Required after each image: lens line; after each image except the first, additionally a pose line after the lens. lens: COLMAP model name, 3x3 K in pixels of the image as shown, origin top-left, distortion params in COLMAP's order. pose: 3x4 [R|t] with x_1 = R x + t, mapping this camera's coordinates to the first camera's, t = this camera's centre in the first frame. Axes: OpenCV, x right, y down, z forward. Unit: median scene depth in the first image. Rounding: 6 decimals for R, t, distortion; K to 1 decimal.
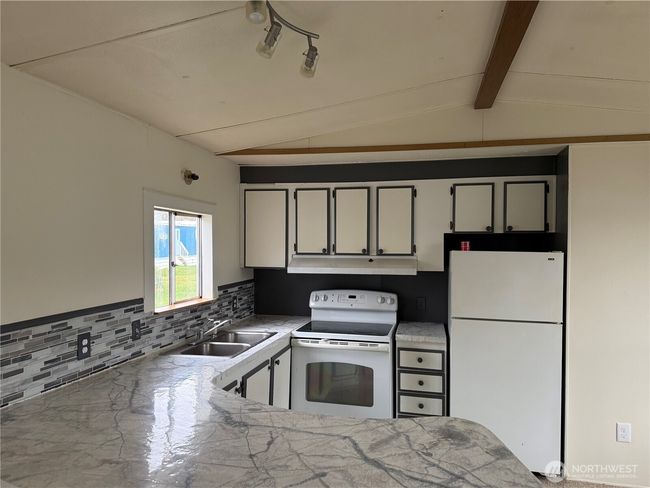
lens RADIAL K [[474.9, 0, 330.2], [0, 474.9, 249.3], [0, 0, 1]] dist [0.110400, -0.051300]
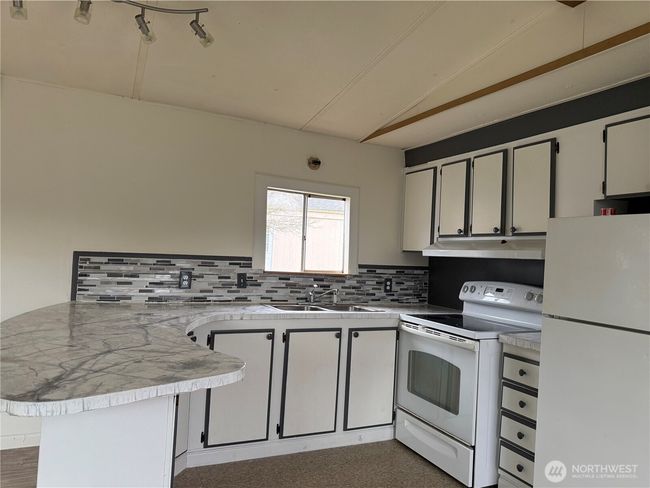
lens RADIAL K [[474.9, 0, 318.9], [0, 474.9, 247.7], [0, 0, 1]] dist [0.110400, -0.051300]
pose [[0.609067, 0.013237, -0.793008, 0.570302], [-0.059051, 0.997842, -0.028698, 0.078570], [0.790917, 0.064307, 0.608534, 0.287903]]
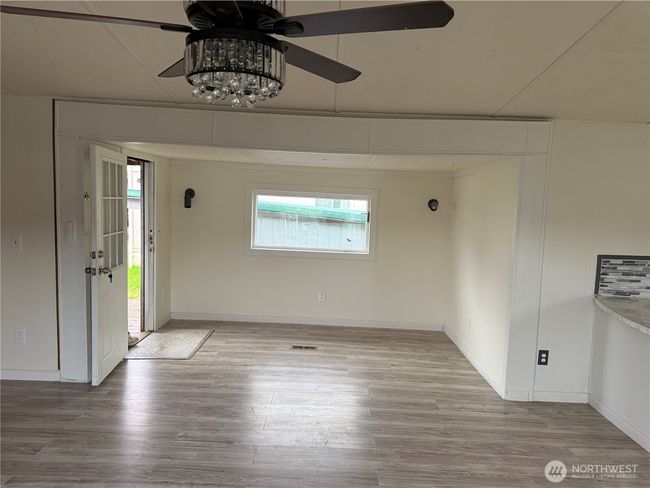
lens RADIAL K [[474.9, 0, 327.3], [0, 474.9, 242.7], [0, 0, 1]] dist [0.110400, -0.051300]
pose [[0.290123, 0.075335, -0.954019, 0.473687], [-0.054044, 0.996596, 0.062262, 0.024246], [0.955462, 0.033496, 0.293207, -0.416286]]
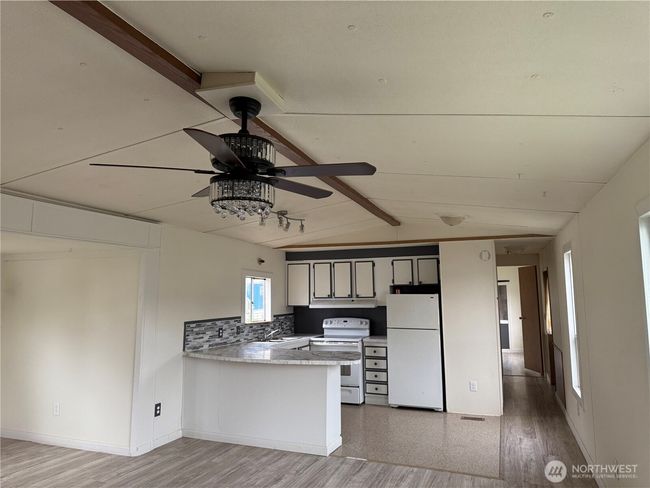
lens RADIAL K [[474.9, 0, 331.3], [0, 474.9, 240.5], [0, 0, 1]] dist [0.110400, -0.051300]
pose [[0.991883, -0.028392, -0.123944, 0.257743], [0.011640, 0.990933, -0.133849, 0.041429], [0.126620, 0.131320, 0.983220, -0.953863]]
